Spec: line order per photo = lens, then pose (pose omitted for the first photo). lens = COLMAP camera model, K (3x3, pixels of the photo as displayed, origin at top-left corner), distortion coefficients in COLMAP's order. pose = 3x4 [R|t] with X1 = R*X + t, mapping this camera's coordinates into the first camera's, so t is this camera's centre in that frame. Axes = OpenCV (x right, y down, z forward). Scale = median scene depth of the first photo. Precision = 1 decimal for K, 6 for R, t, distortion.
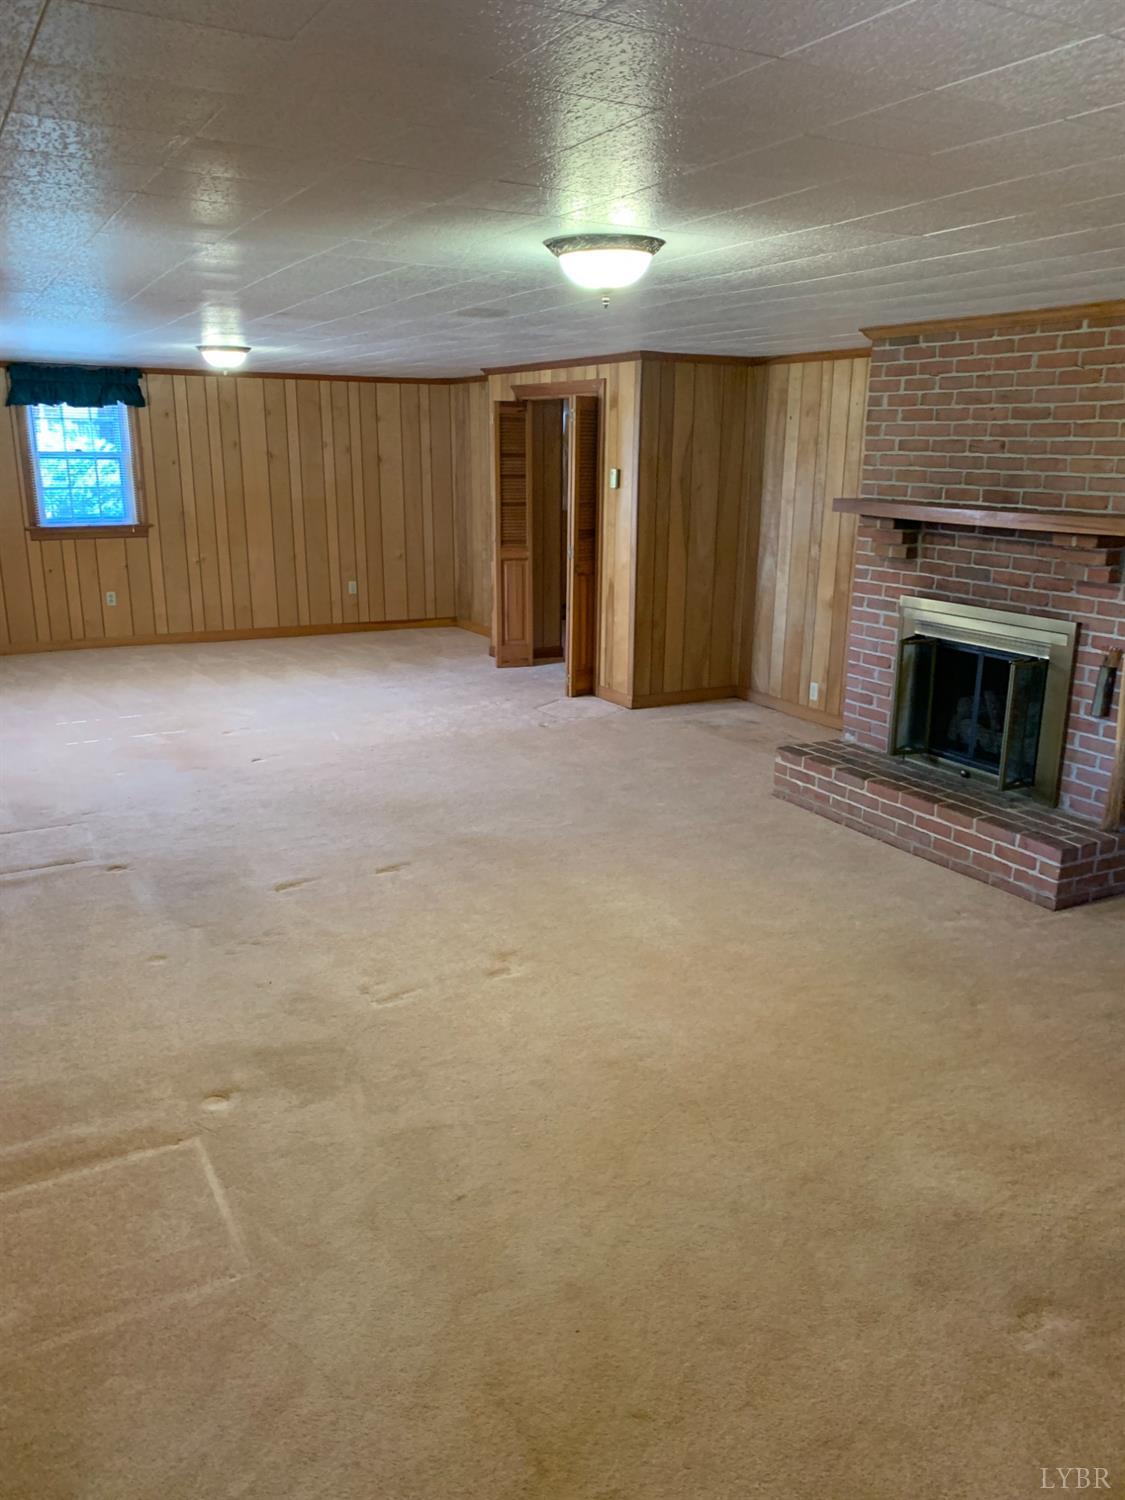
lens RADIAL K [[1161.7, 0, 562.5], [0, 1161.7, 750.0], [0, 0, 1]] dist [0.050419, -0.073838]
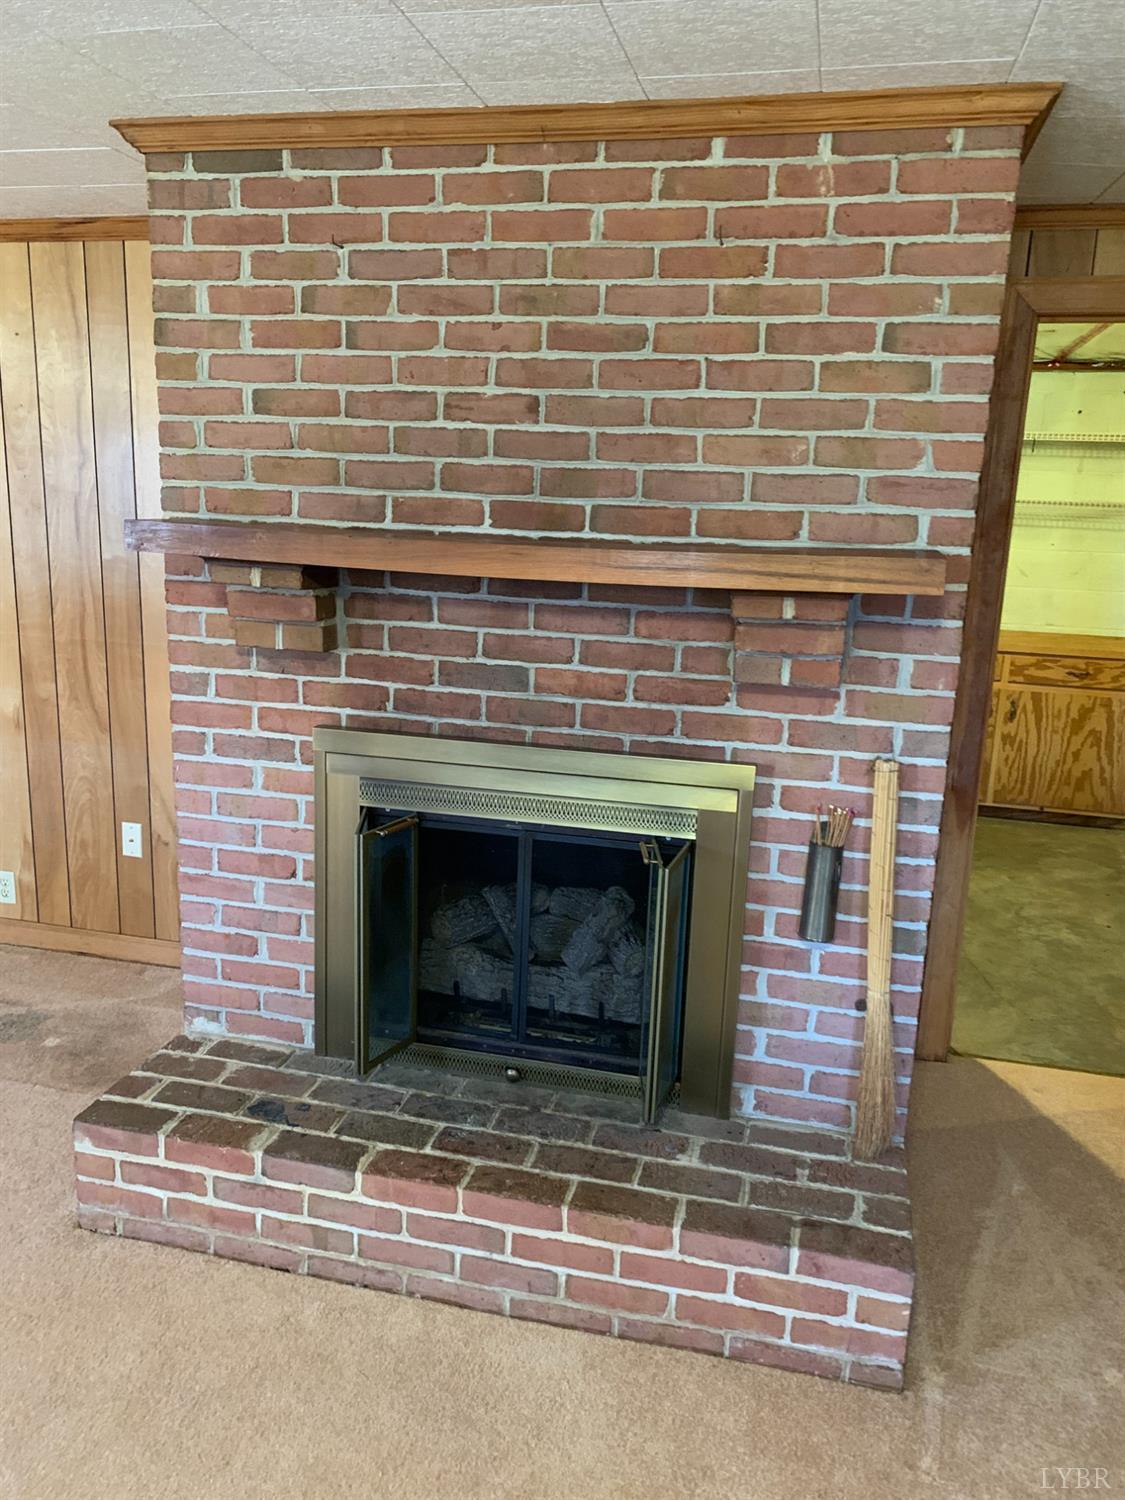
lens RADIAL K [[1161.7, 0, 562.5], [0, 1161.7, 750.0], [0, 0, 1]] dist [0.050419, -0.073838]
pose [[0.677657, -0.154723, 0.718917, 0.026801], [0.164229, 0.984766, 0.057135, -0.148766], [-0.716805, 0.079349, 0.692744, 0.676088]]
